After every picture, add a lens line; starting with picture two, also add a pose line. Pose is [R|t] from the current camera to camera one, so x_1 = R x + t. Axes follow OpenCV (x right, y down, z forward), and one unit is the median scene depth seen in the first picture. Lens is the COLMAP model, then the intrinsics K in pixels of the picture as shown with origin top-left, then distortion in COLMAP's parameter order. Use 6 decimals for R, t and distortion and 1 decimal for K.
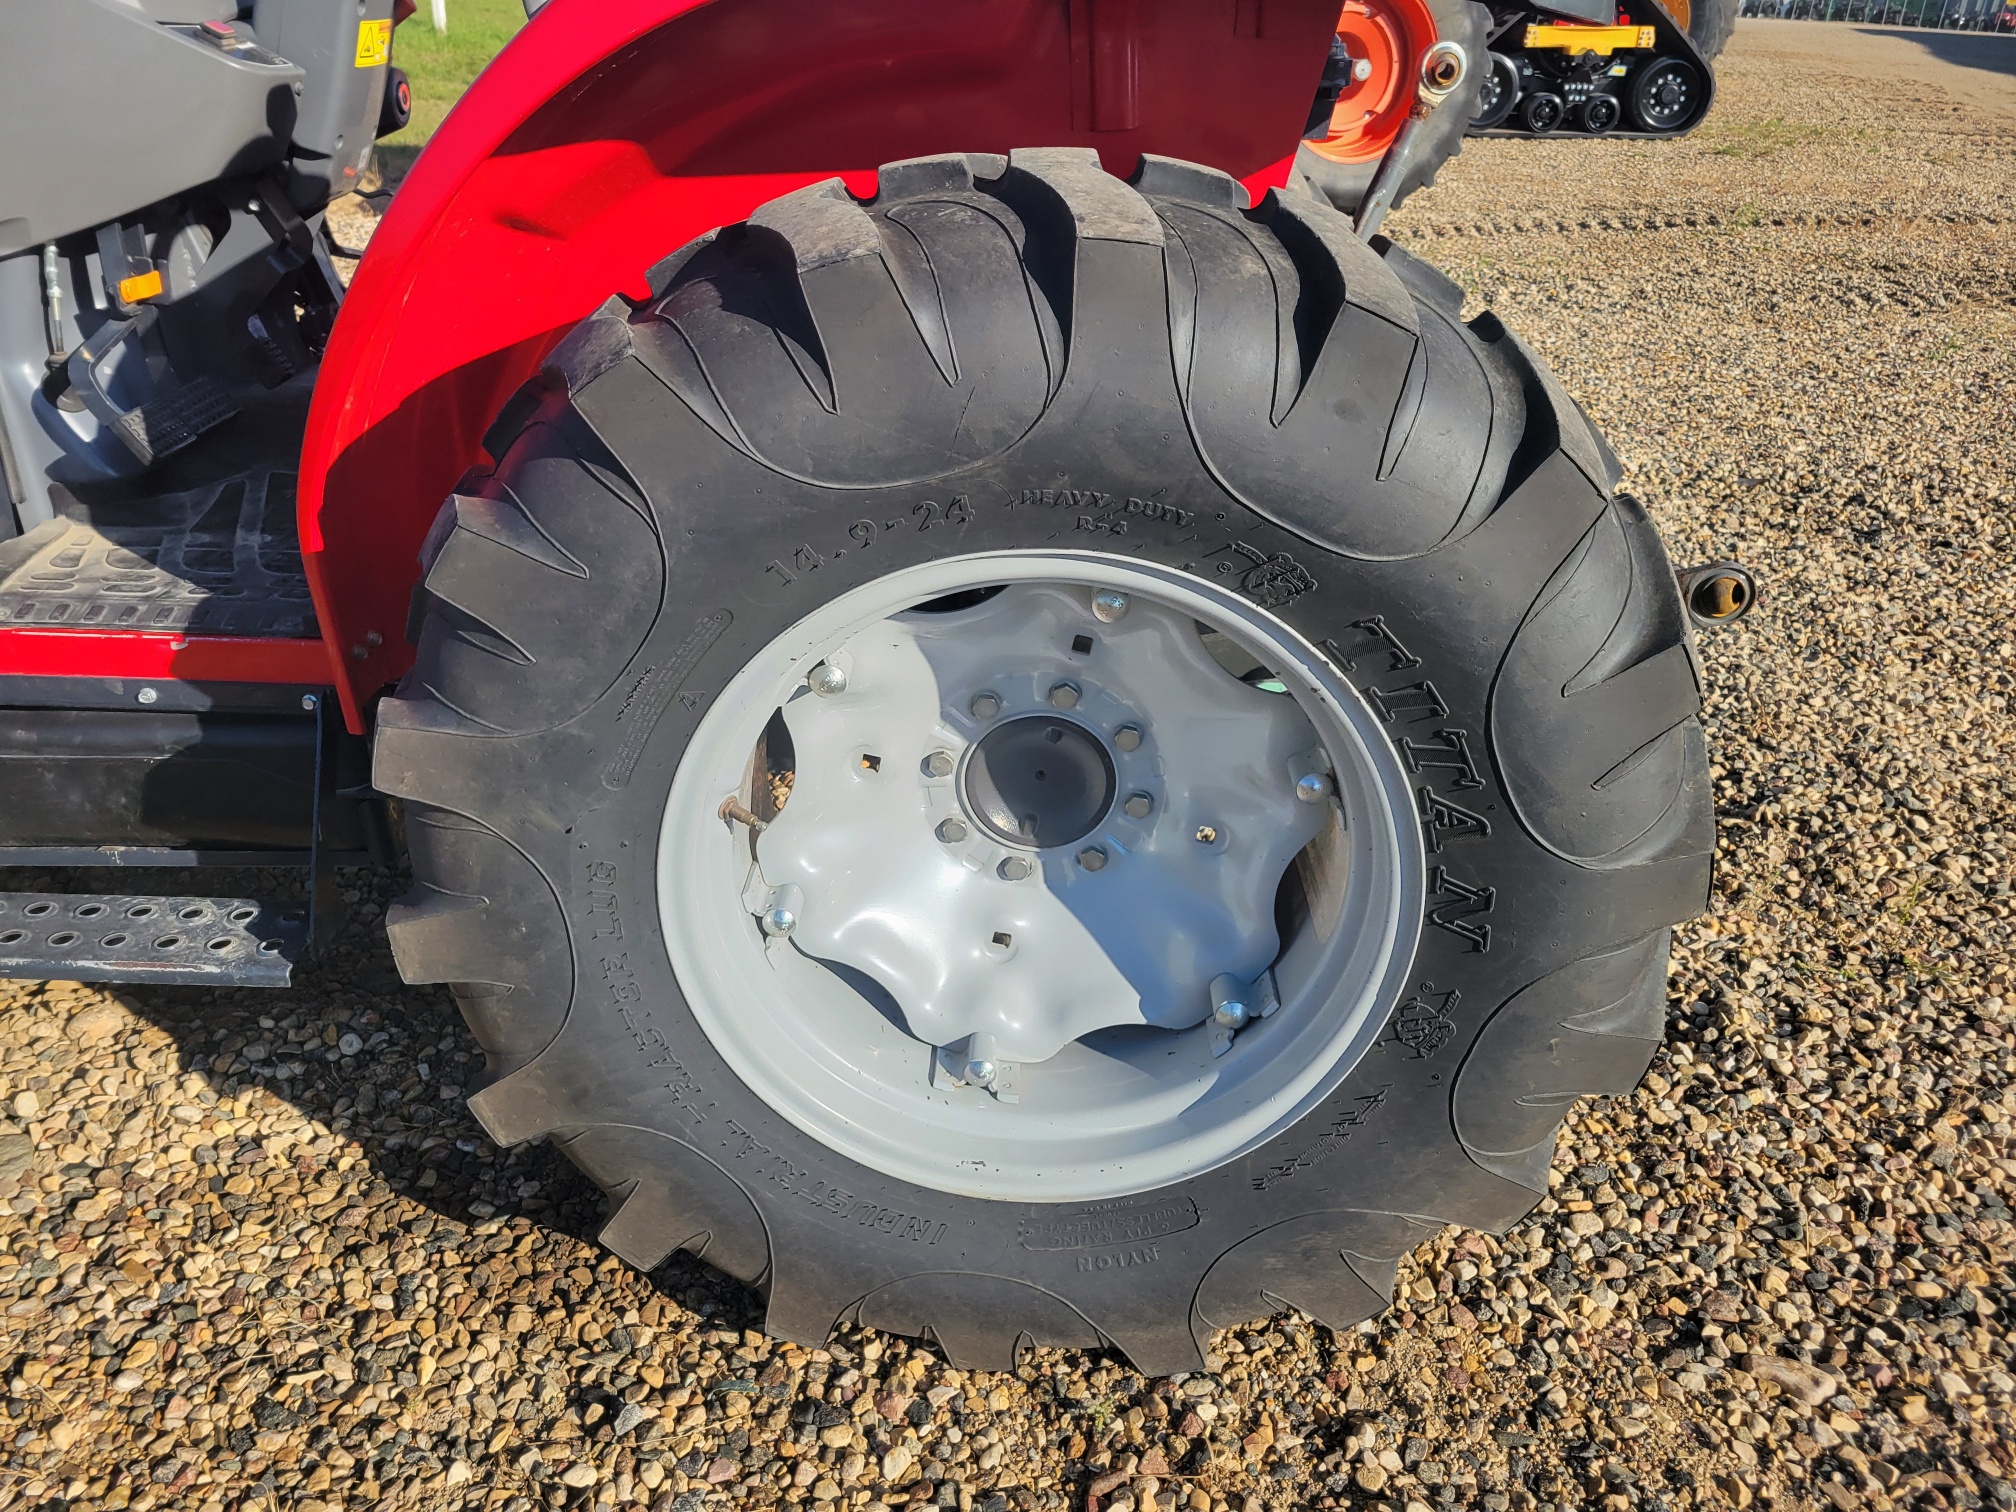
lens RADIAL K [[1510.6, 0, 1010.5], [0, 1510.6, 746.8], [0, 0, 1]] dist [0.064045, -0.054039]
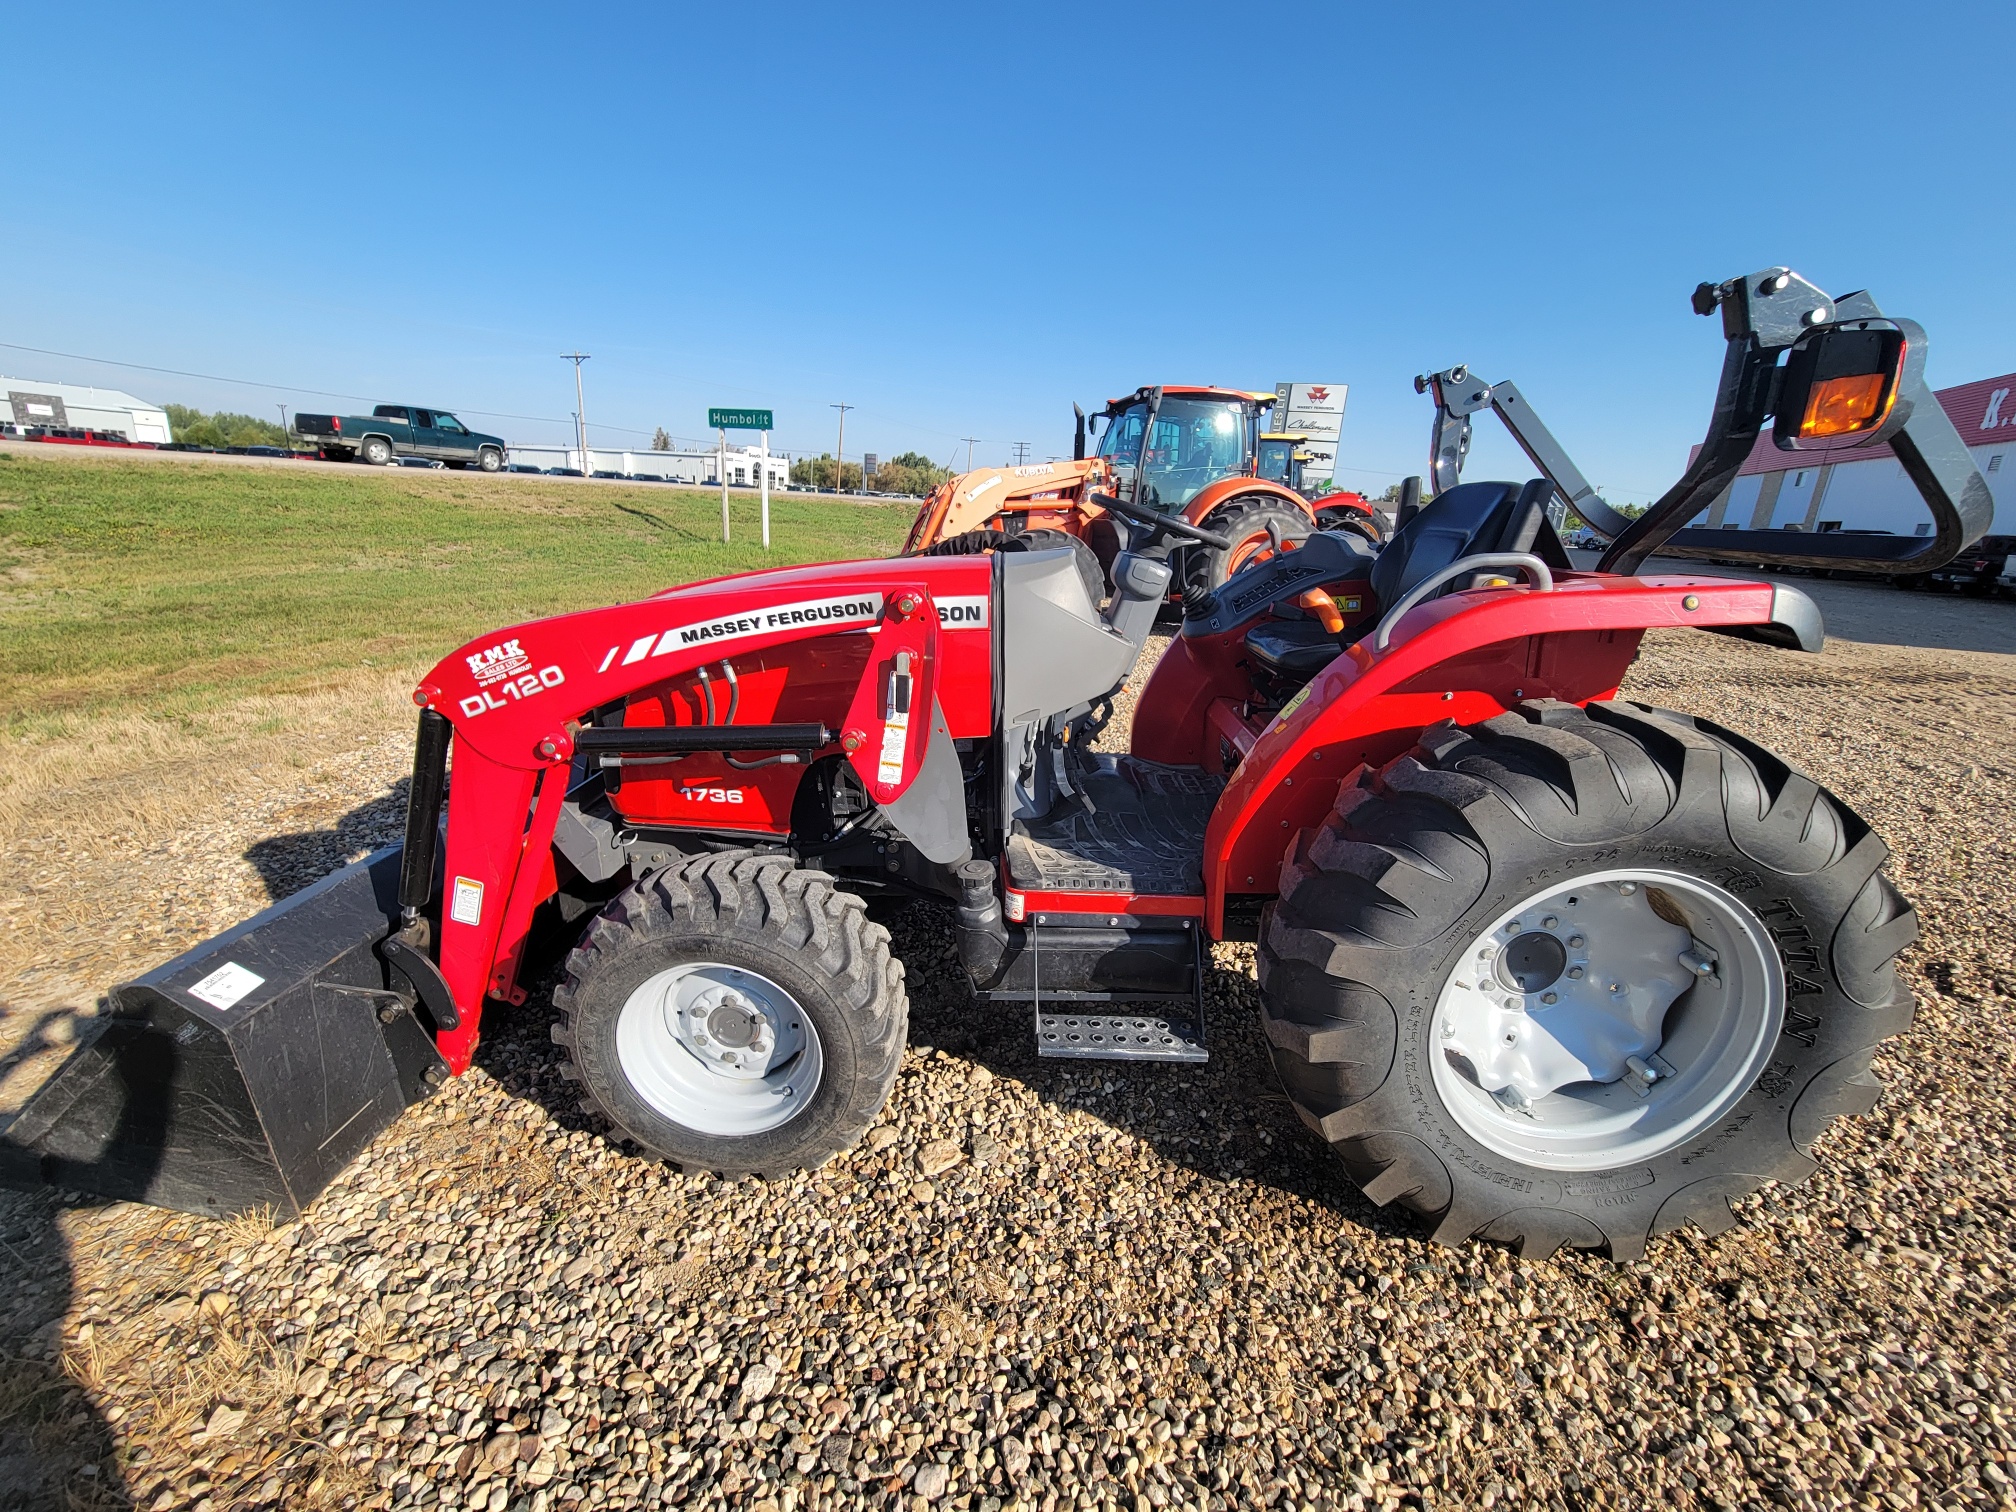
lens RADIAL K [[813.5, 0, 1011.8], [0, 813.5, 740.4], [0, 0, 1]] dist [-0.001126, -0.000620]
pose [[0.999984, 0.001123, 0.005477, -0.740366], [-0.000018, 0.980248, -0.197772, -0.059200], [-0.005591, 0.197769, 0.980233, -0.206858]]
